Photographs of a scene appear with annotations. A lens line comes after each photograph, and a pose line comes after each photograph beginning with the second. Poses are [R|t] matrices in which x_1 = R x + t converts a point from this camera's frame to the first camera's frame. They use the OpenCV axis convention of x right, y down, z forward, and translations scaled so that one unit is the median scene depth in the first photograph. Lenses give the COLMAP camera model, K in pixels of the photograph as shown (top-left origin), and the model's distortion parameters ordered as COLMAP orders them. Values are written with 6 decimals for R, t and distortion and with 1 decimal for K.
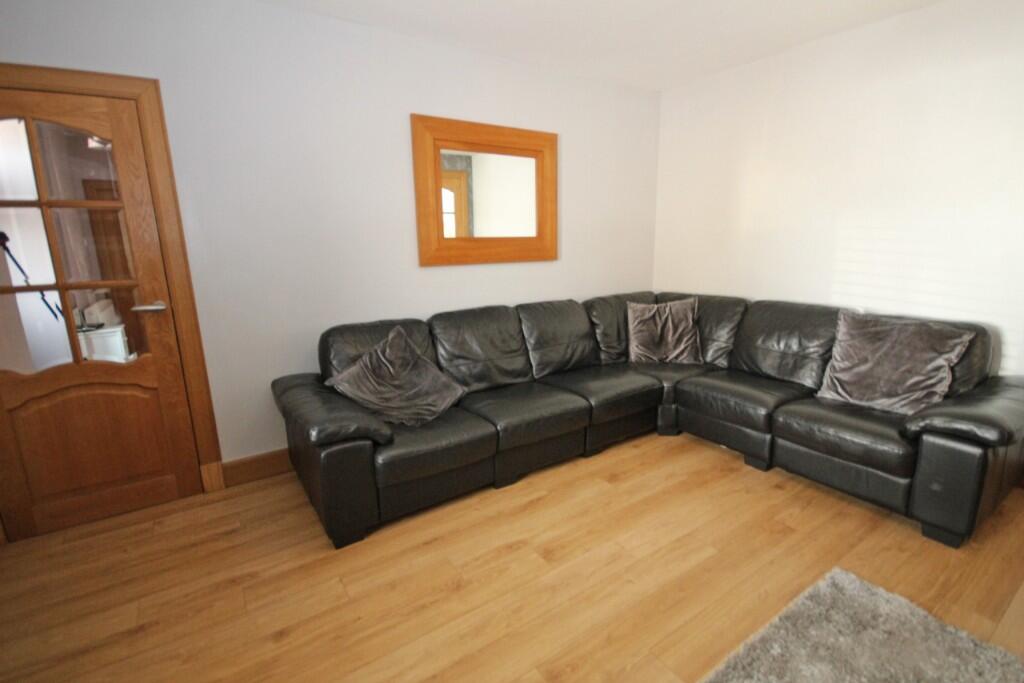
lens RADIAL K [[471.3, 0, 519.4], [0, 471.3, 345.1], [0, 0, 1]] dist [-0.001000, -0.000498]
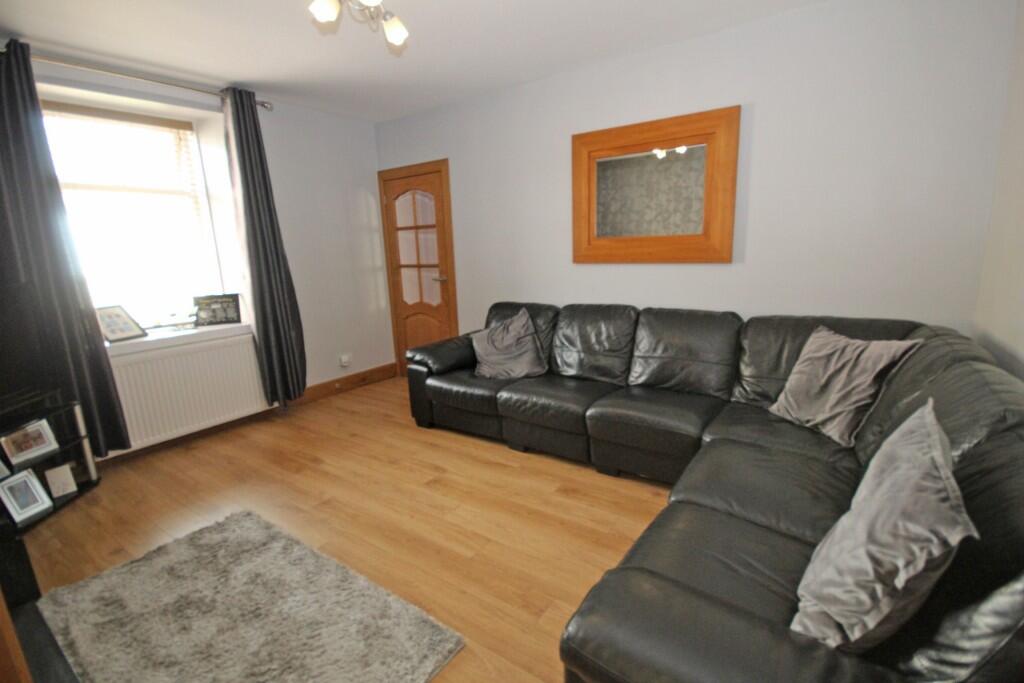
lens RADIAL K [[471.3, 0, 519.4], [0, 471.3, 345.1], [0, 0, 1]] dist [-0.001000, -0.000498]
pose [[0.358392, 0.190842, -0.913857, 0.967446], [-0.184254, 0.974088, 0.131160, -0.108948], [0.915208, 0.121375, 0.384269, 0.506379]]
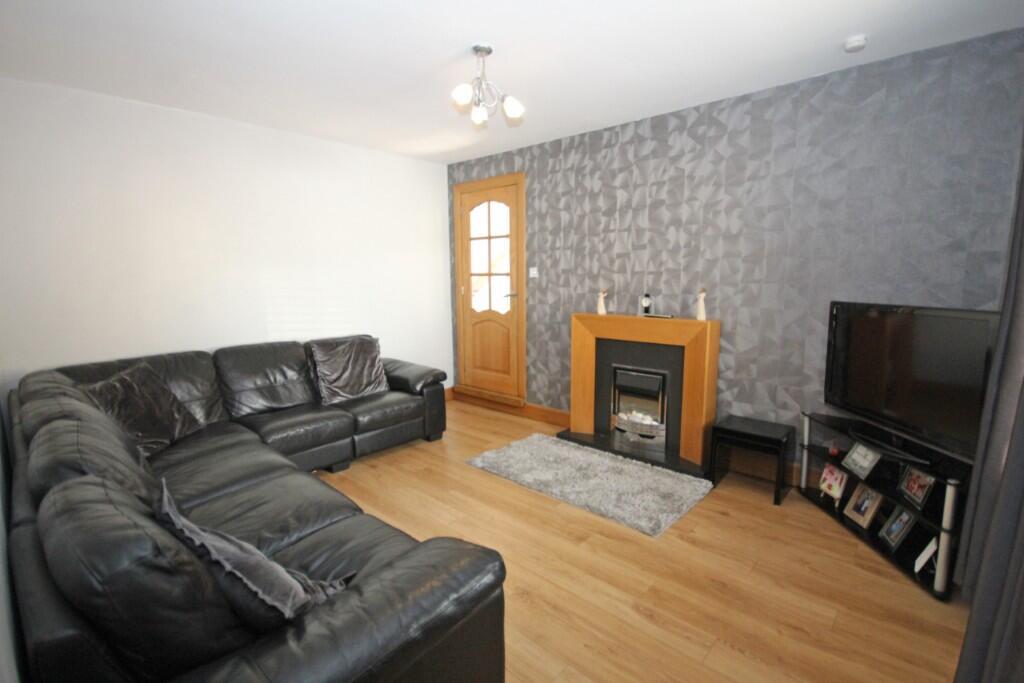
lens RADIAL K [[471.3, 0, 519.4], [0, 471.3, 345.1], [0, 0, 1]] dist [-0.001000, -0.000498]
pose [[-0.241403, -0.125099, 0.962328, -0.784415], [0.225970, 0.957150, 0.181112, -0.178785], [-0.943749, 0.261178, -0.202790, 0.753654]]
